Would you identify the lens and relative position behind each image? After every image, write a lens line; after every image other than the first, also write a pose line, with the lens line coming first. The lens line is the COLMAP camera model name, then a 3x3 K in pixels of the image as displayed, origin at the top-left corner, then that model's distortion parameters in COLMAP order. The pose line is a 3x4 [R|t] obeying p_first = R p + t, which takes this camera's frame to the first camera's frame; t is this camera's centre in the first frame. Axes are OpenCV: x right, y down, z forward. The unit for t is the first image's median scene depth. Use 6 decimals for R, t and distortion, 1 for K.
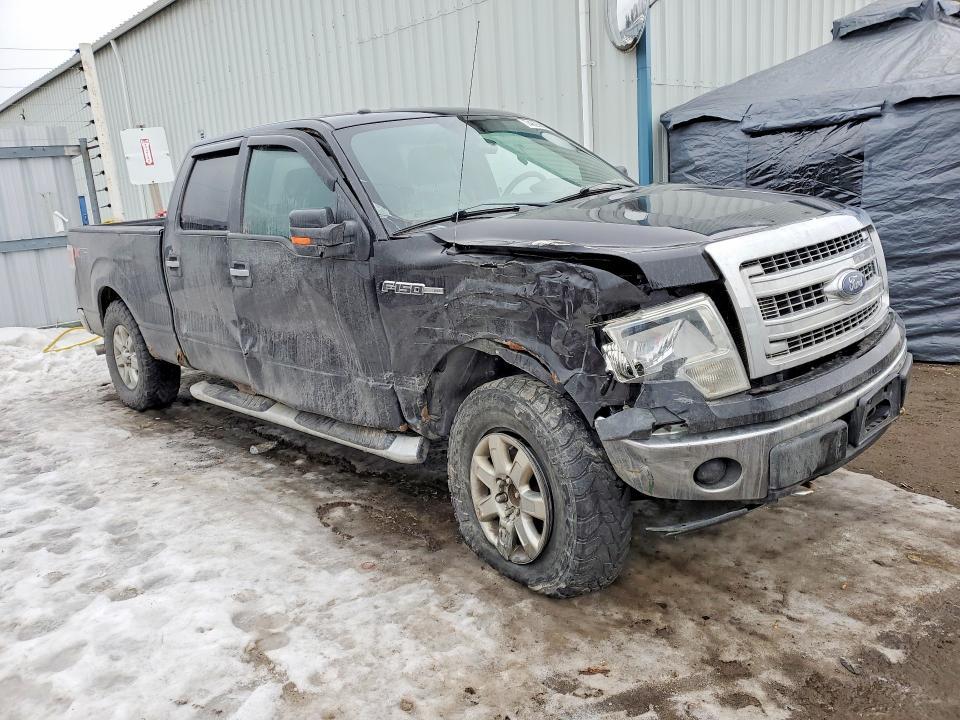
lens RADIAL K [[739.6, 0, 501.0], [0, 739.6, 359.0], [0, 0, 1]] dist [0.009632, 0.006054]
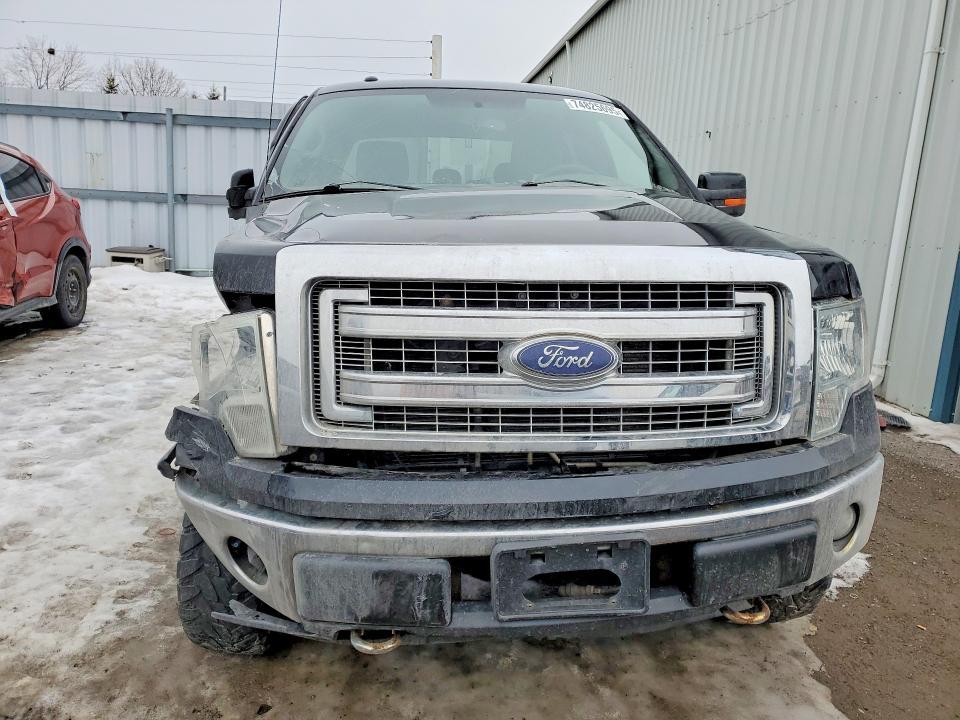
lens RADIAL K [[740.0, 0, 486.2], [0, 740.0, 341.2], [0, 0, 1]] dist [0.011743, 0.004746]
pose [[0.782669, 0.213625, -0.584631, 0.741862], [-0.230821, 0.971902, 0.046124, -0.121694], [0.578057, 0.098845, 0.809987, 0.461515]]
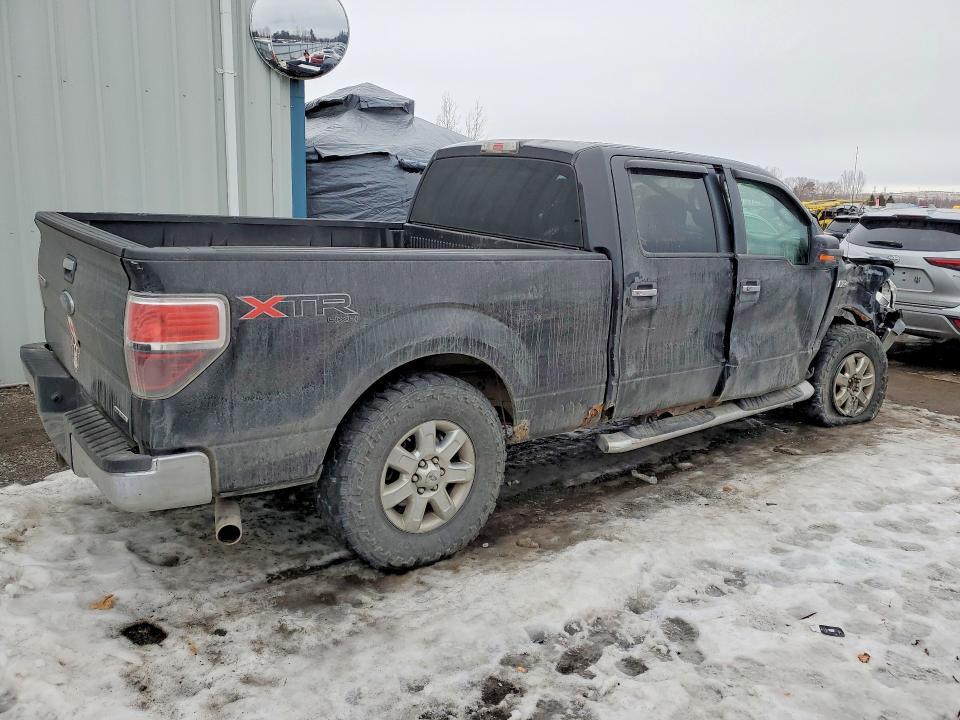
lens RADIAL K [[739.6, 0, 501.0], [0, 739.6, 359.0], [0, 0, 1]] dist [0.009632, 0.006054]
pose [[0.103005, -0.145692, 0.983953, -2.082191], [0.176589, 0.976179, 0.126055, -0.304502], [-0.978880, 0.160771, 0.126279, 1.707663]]
